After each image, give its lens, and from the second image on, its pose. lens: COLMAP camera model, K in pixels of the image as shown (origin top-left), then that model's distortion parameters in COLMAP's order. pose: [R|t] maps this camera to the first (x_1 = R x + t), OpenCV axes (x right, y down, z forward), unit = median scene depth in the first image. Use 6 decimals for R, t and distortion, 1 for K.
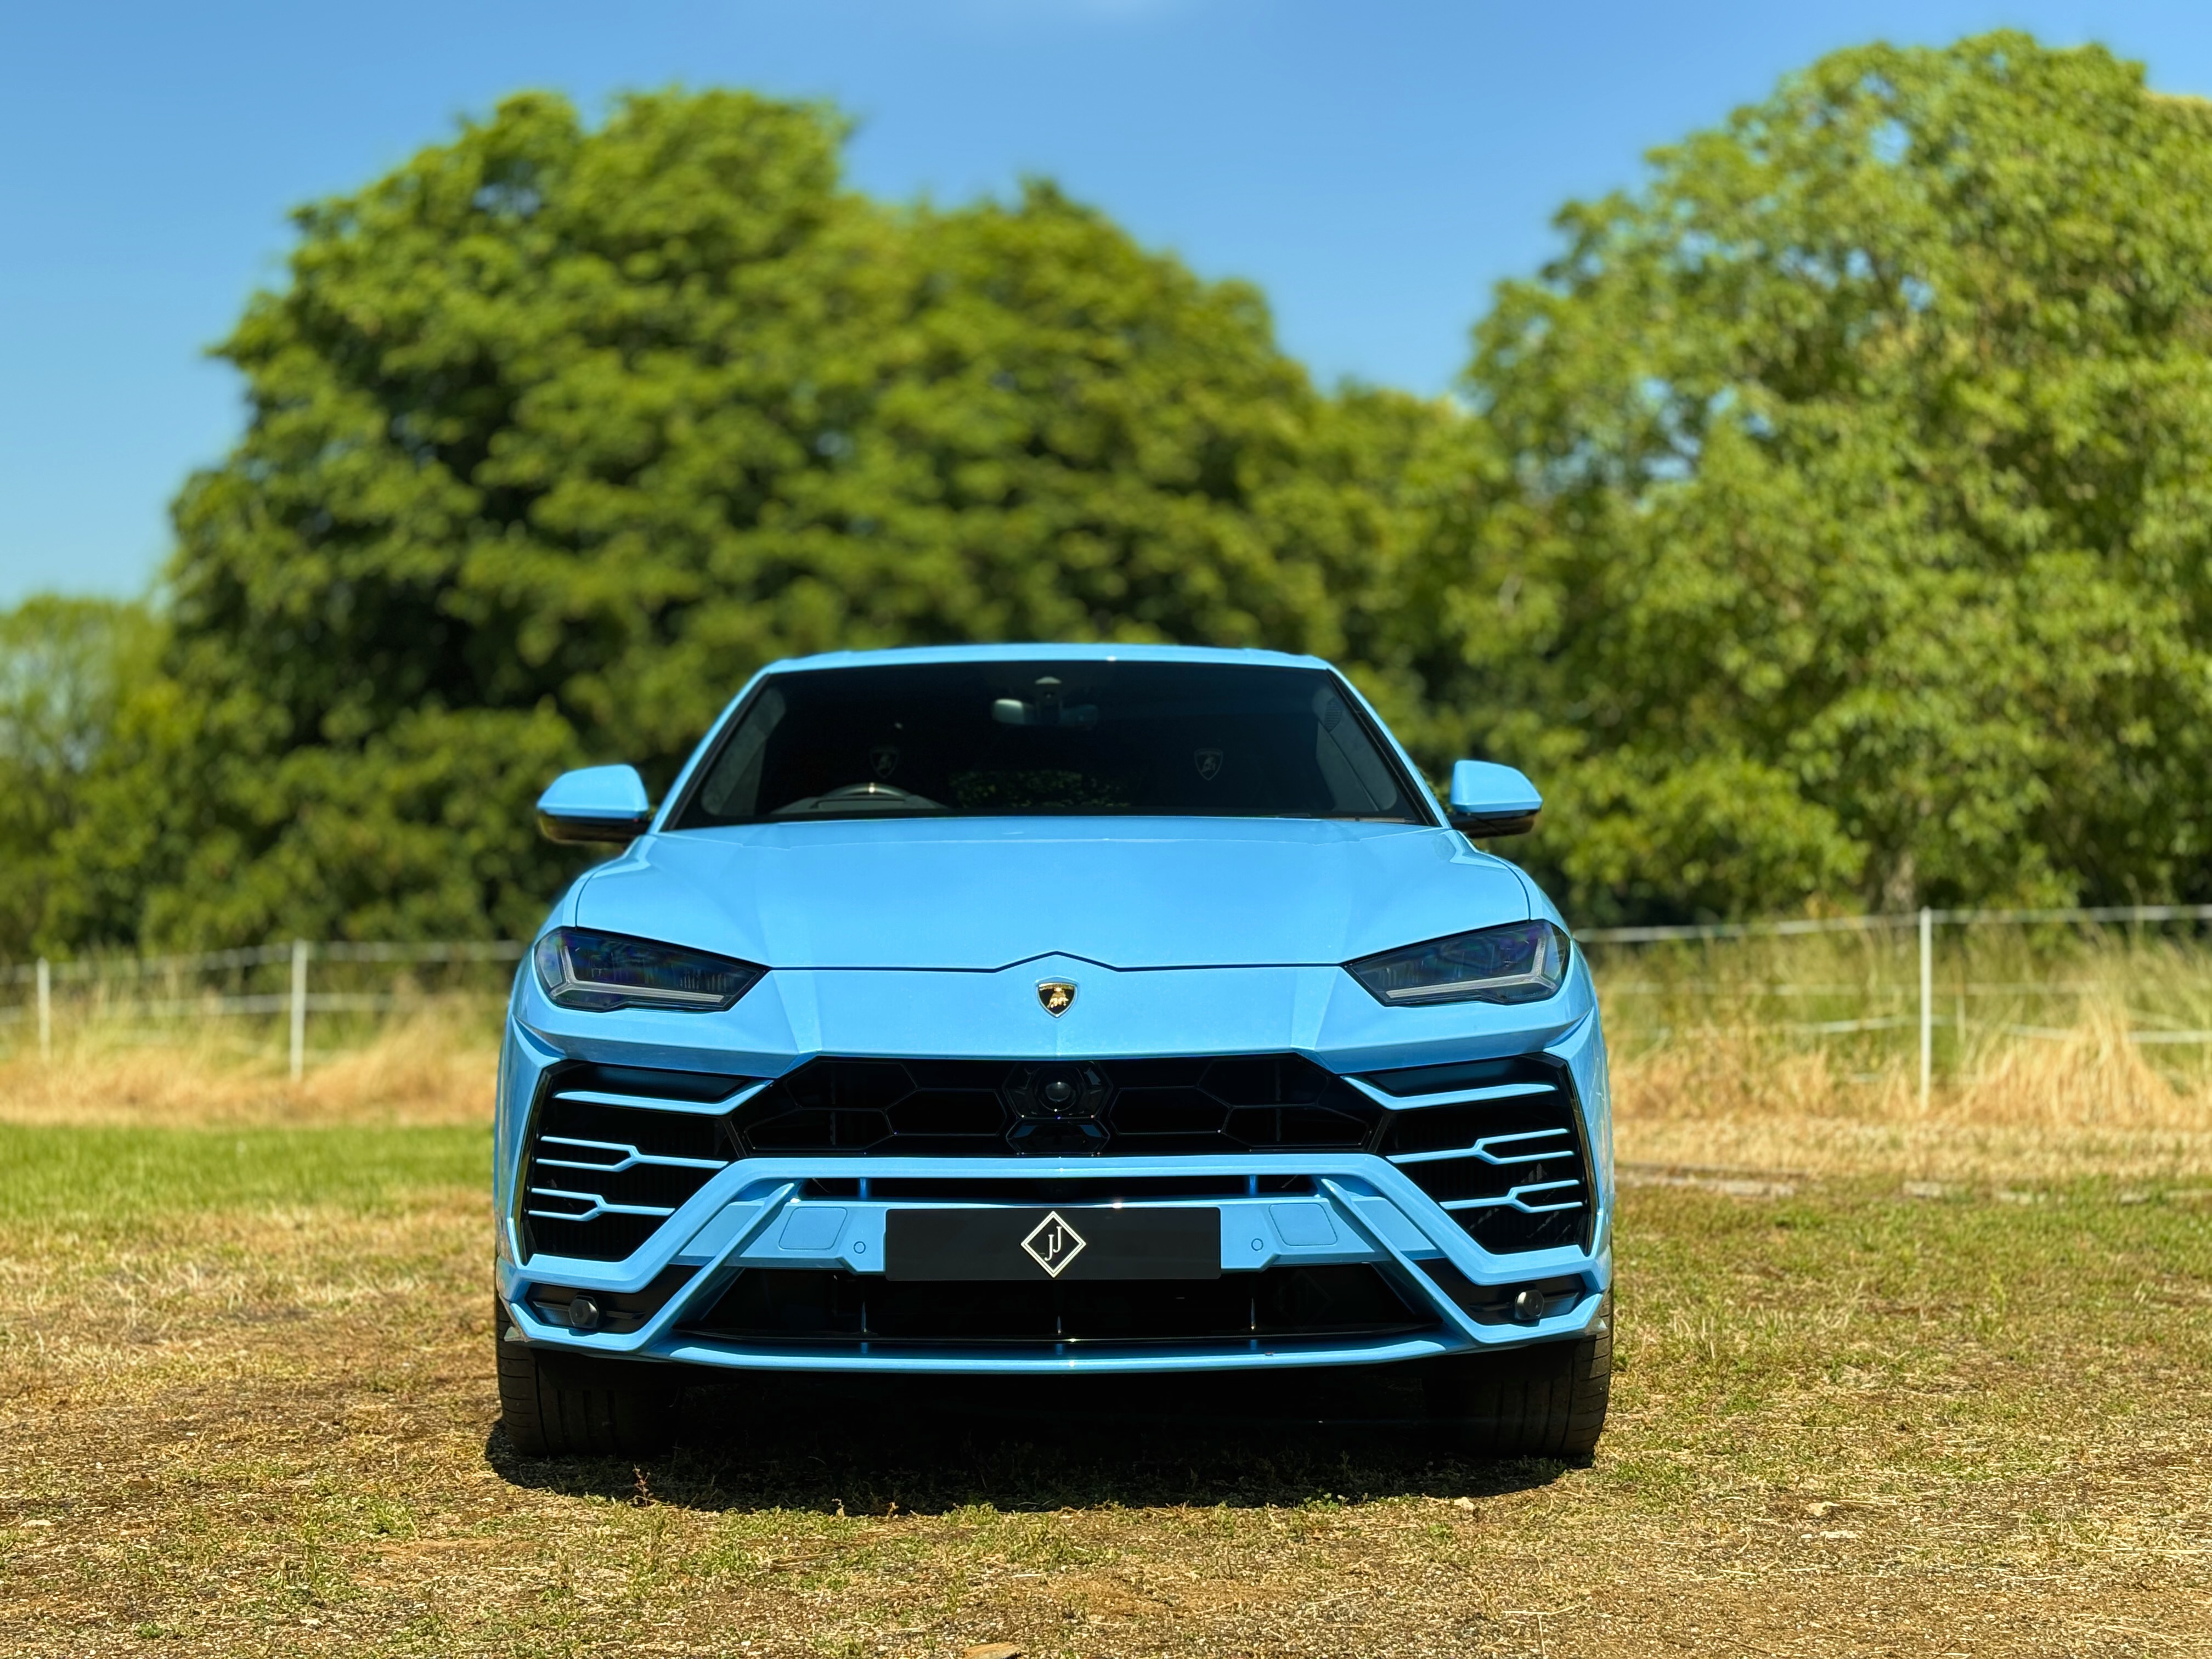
lens RADIAL K [[3318.6, 0, 1080.3], [0, 3318.6, 825.6], [0, 0, 1]] dist [0.104369, 0.000000]
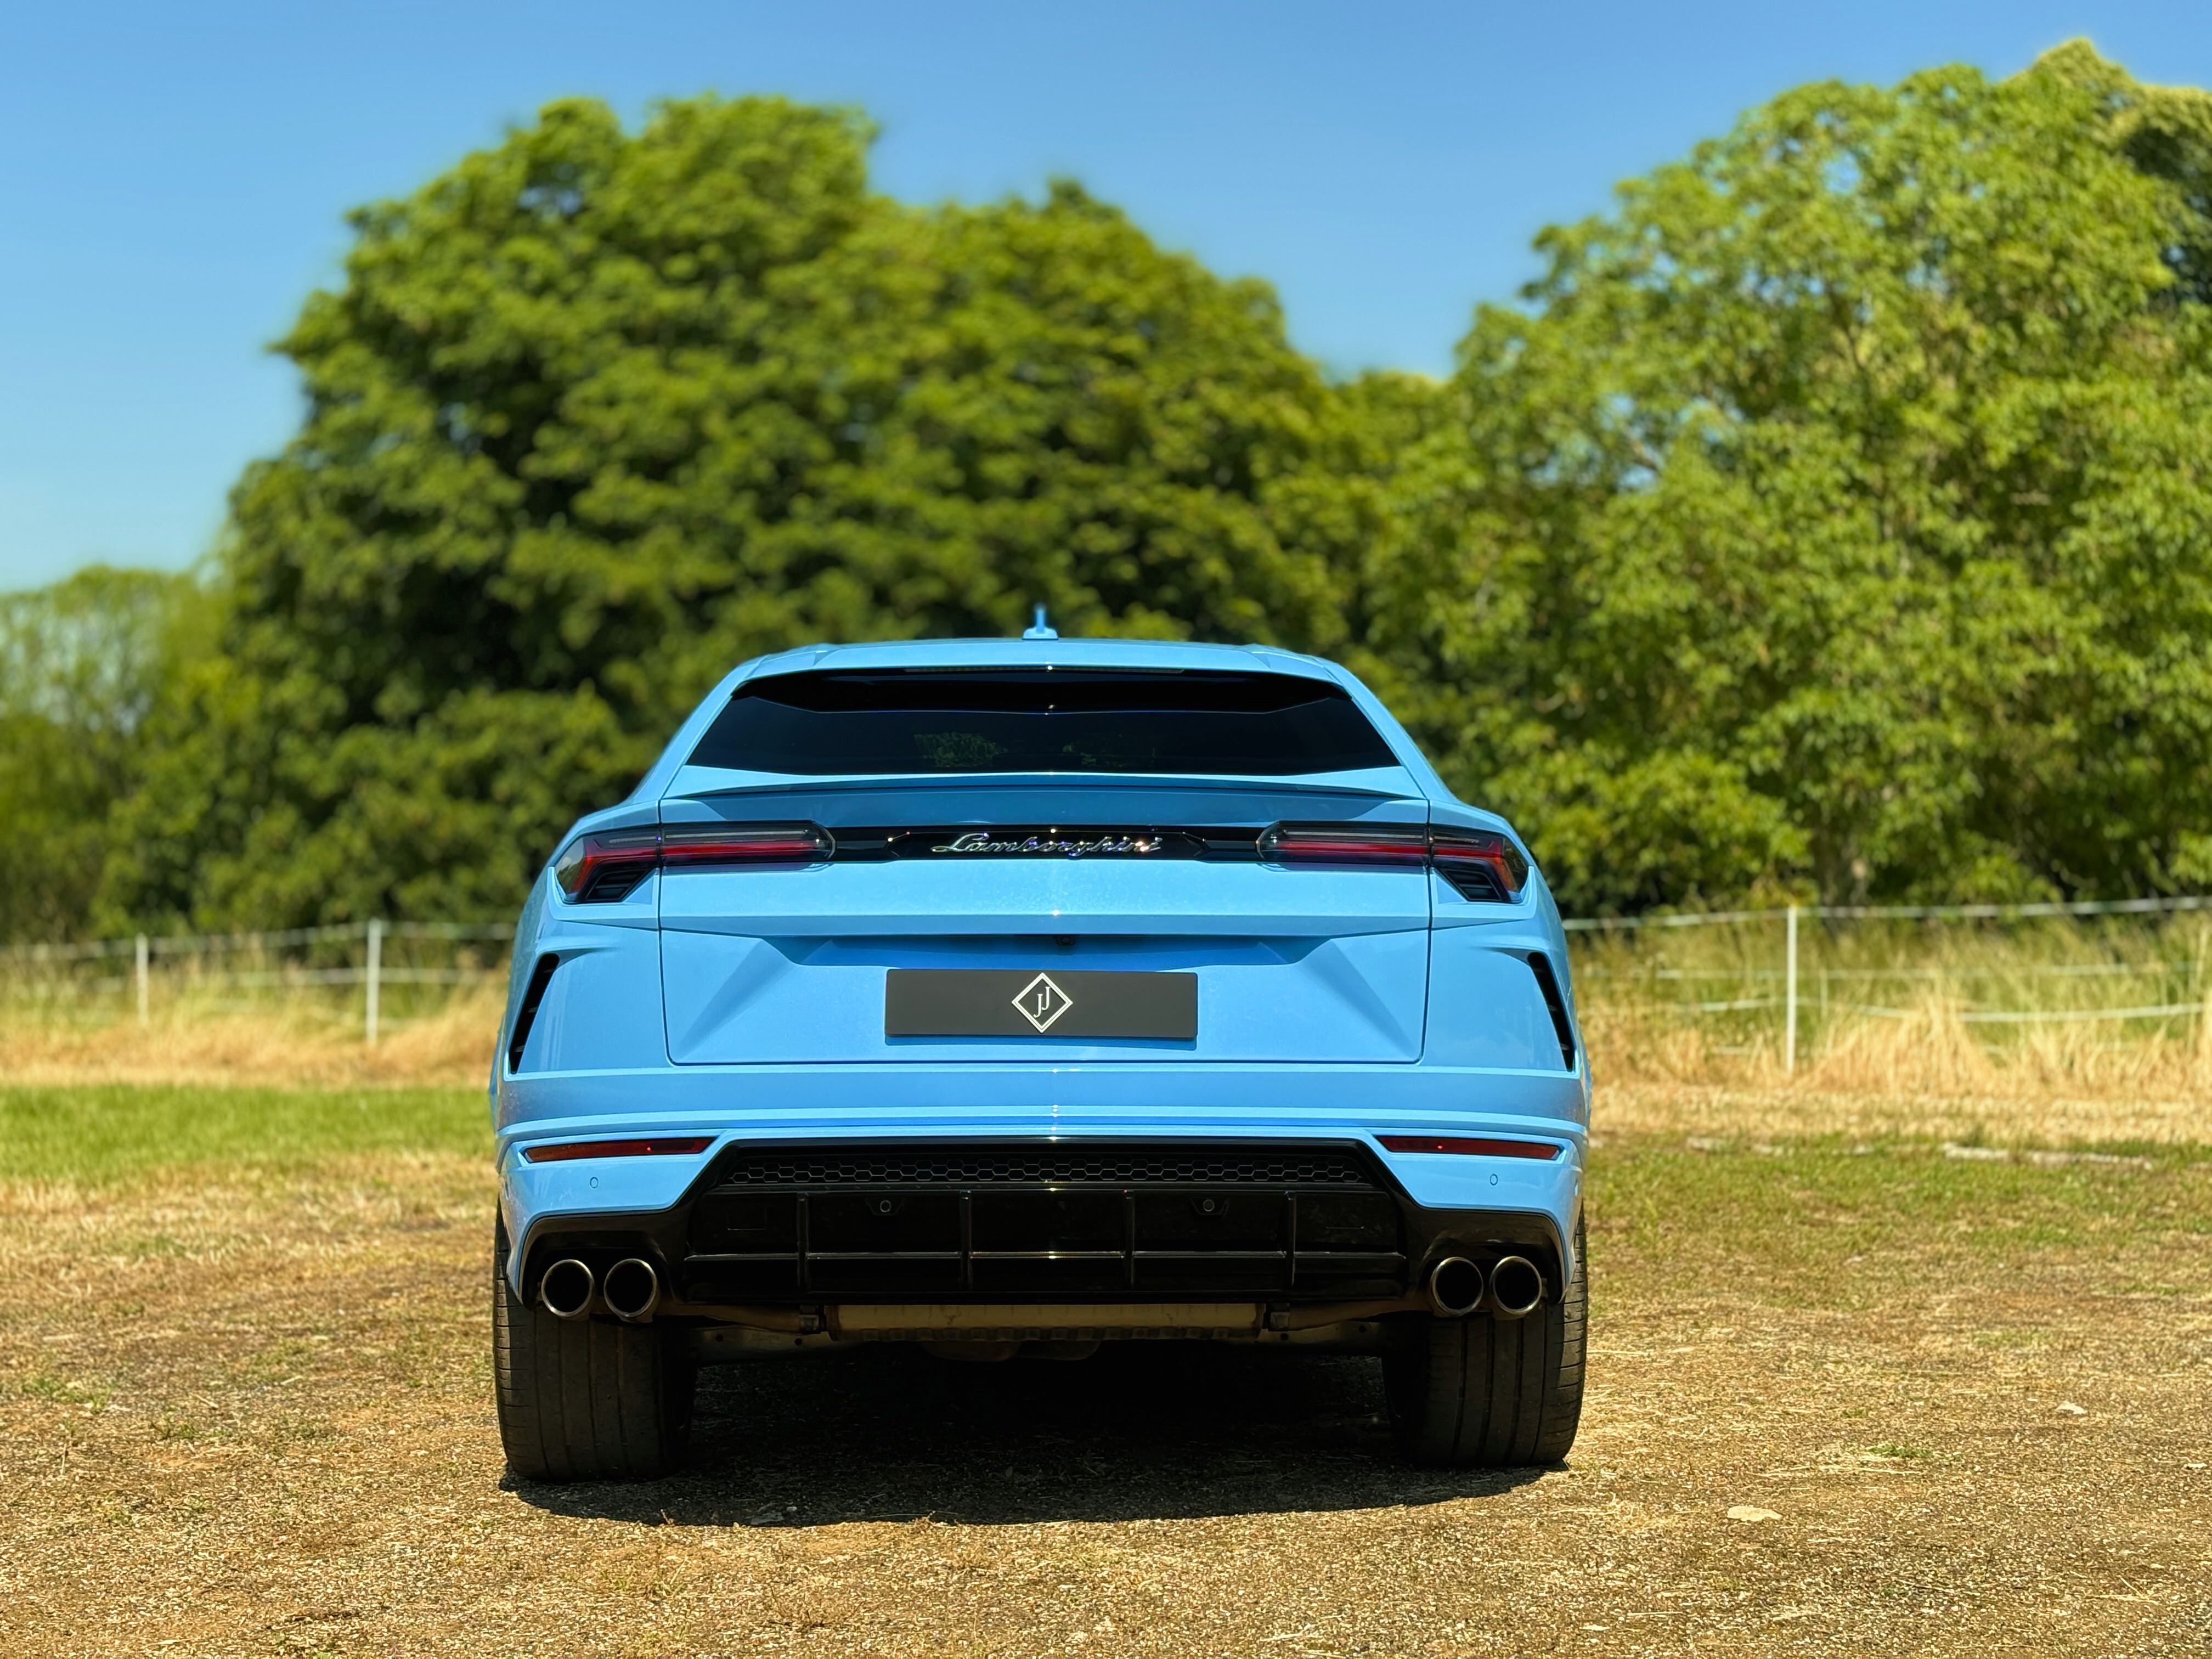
lens RADIAL K [[3318.6, 0, 1092.5], [0, 3318.6, 825.5], [0, 0, 1]] dist [0.104369, 0.000000]
pose [[0.999973, 0.004032, -0.006191, 0.009441], [-0.003958, 0.999922, 0.011872, -0.007947], [0.006239, -0.011848, 0.999910, -0.080260]]
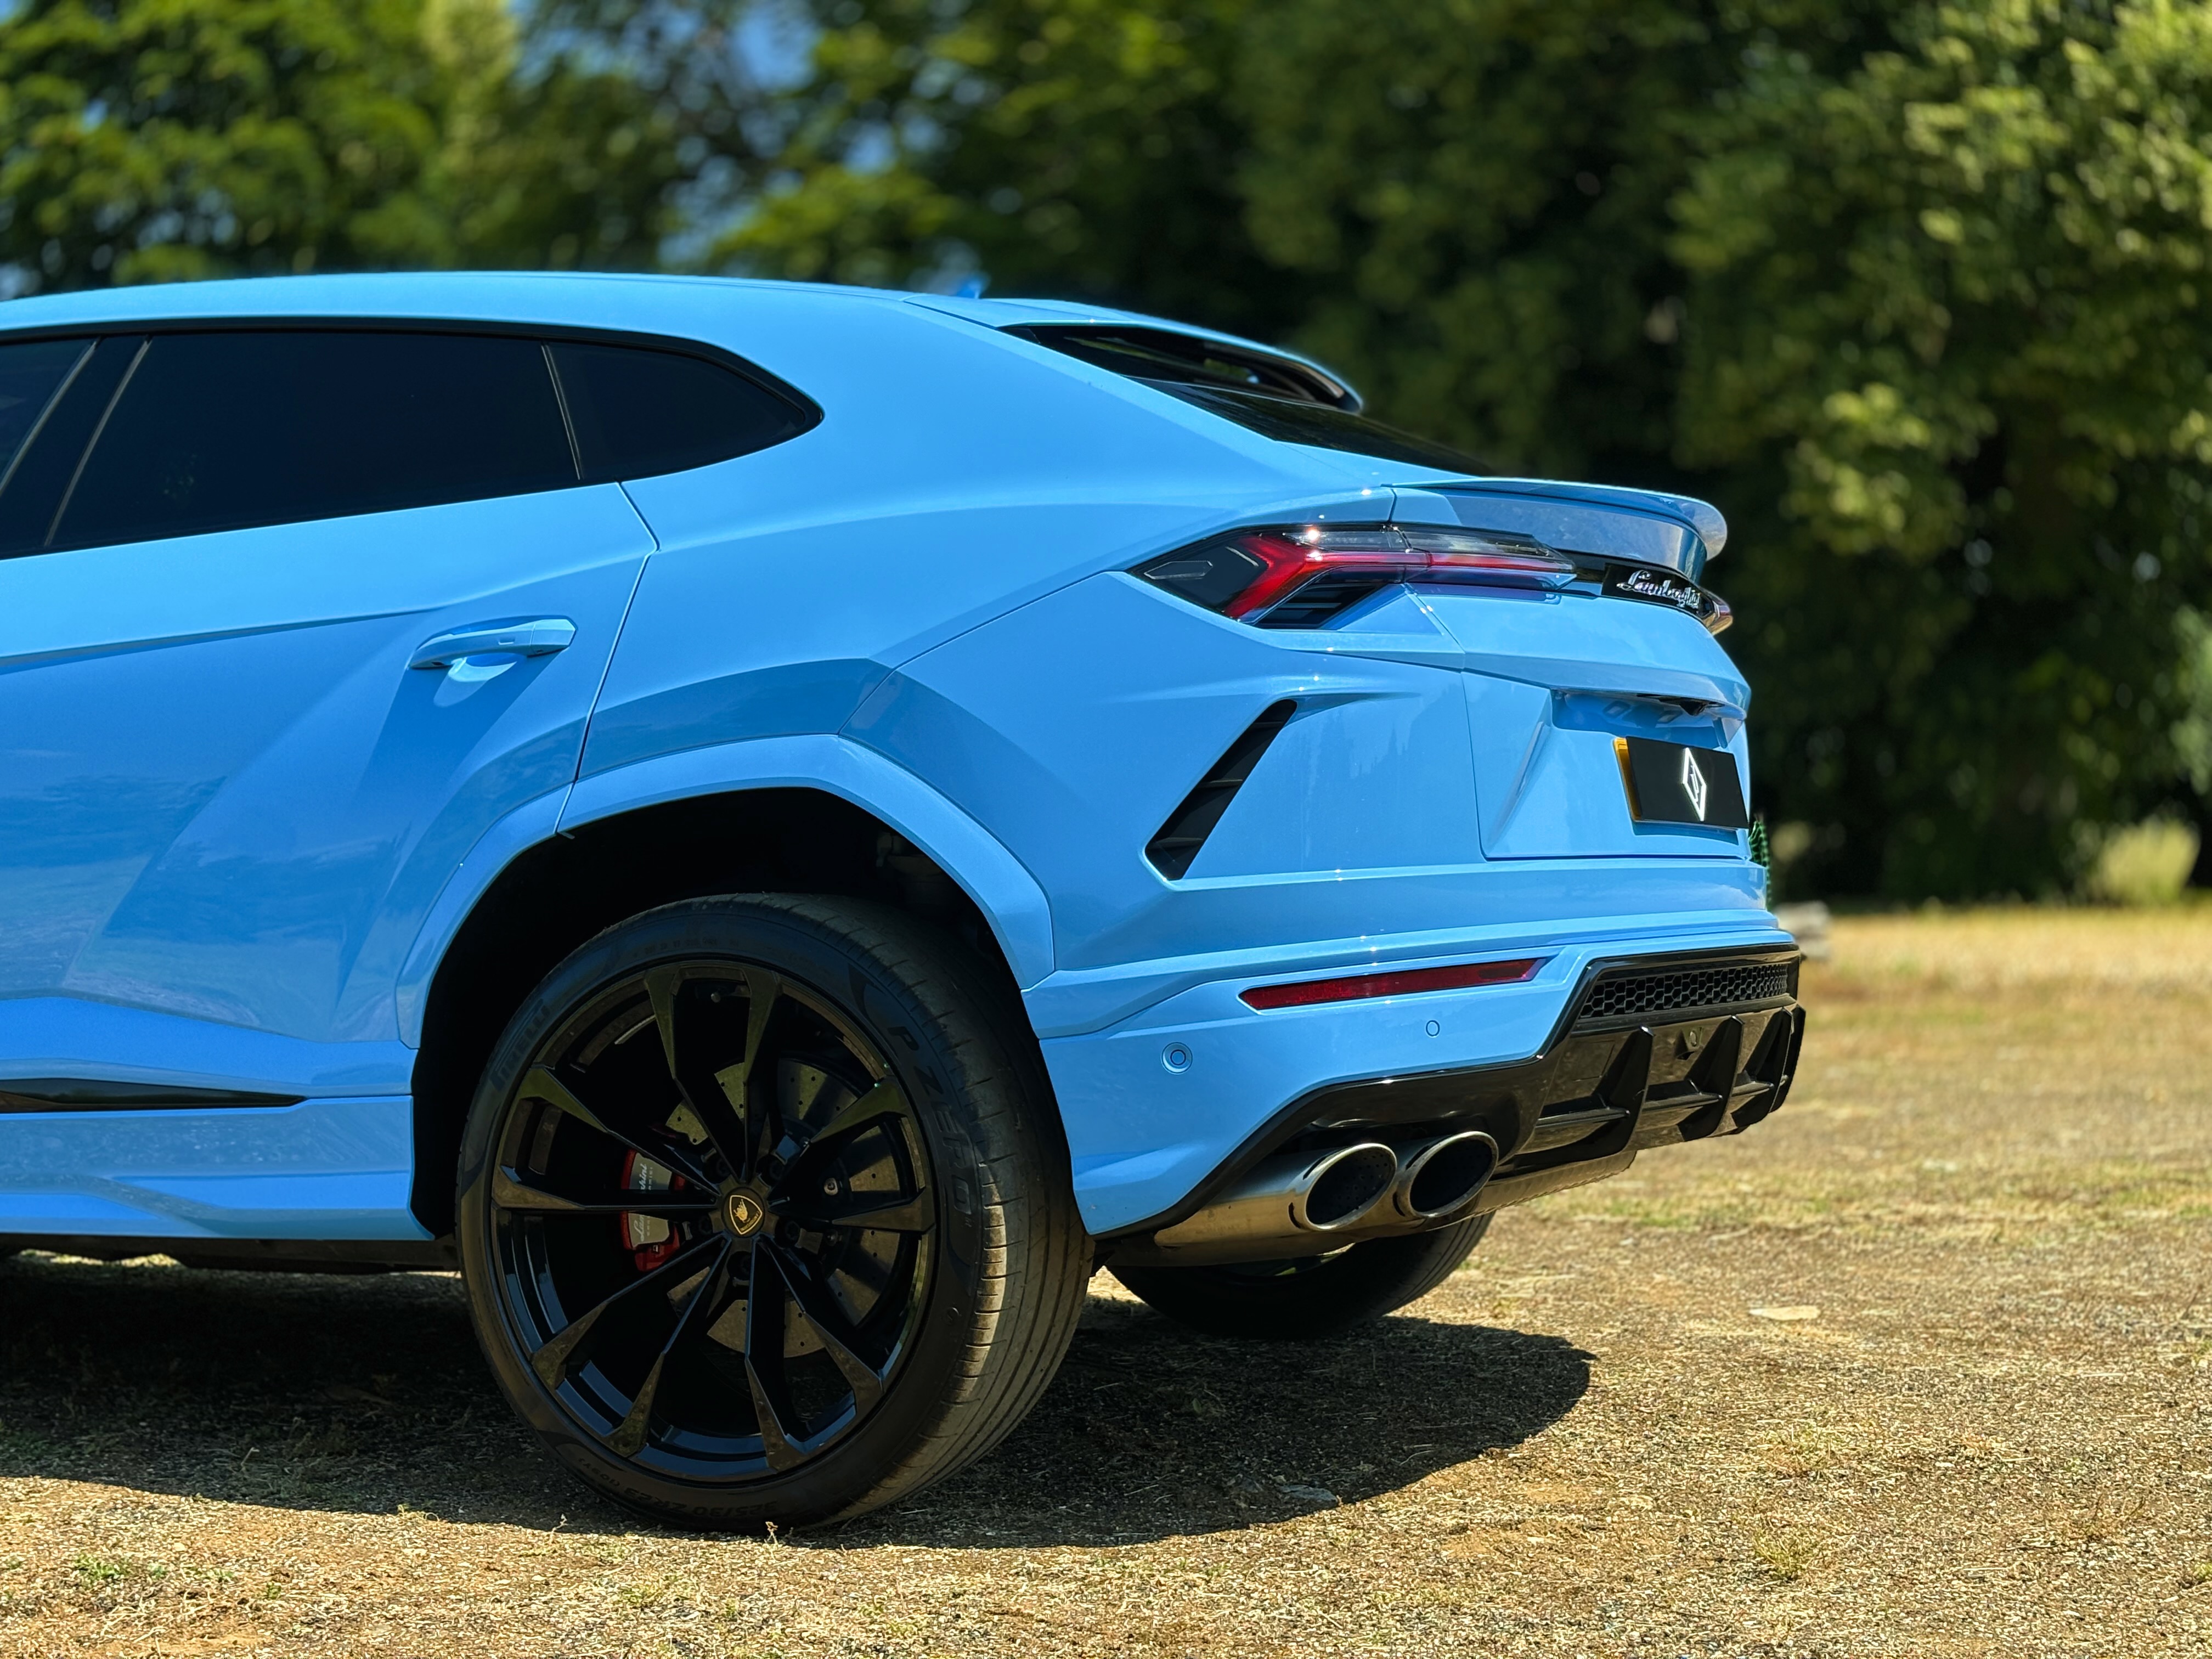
lens RADIAL K [[3318.6, 0, 1085.2], [0, 3318.6, 816.8], [0, 0, 1]] dist [0.104369, 0.000000]
pose [[0.451915, 0.020071, 0.891835, -0.107436], [-0.045115, 0.998982, 0.000378, 0.003424], [-0.890919, -0.040406, 0.452361, 0.028337]]
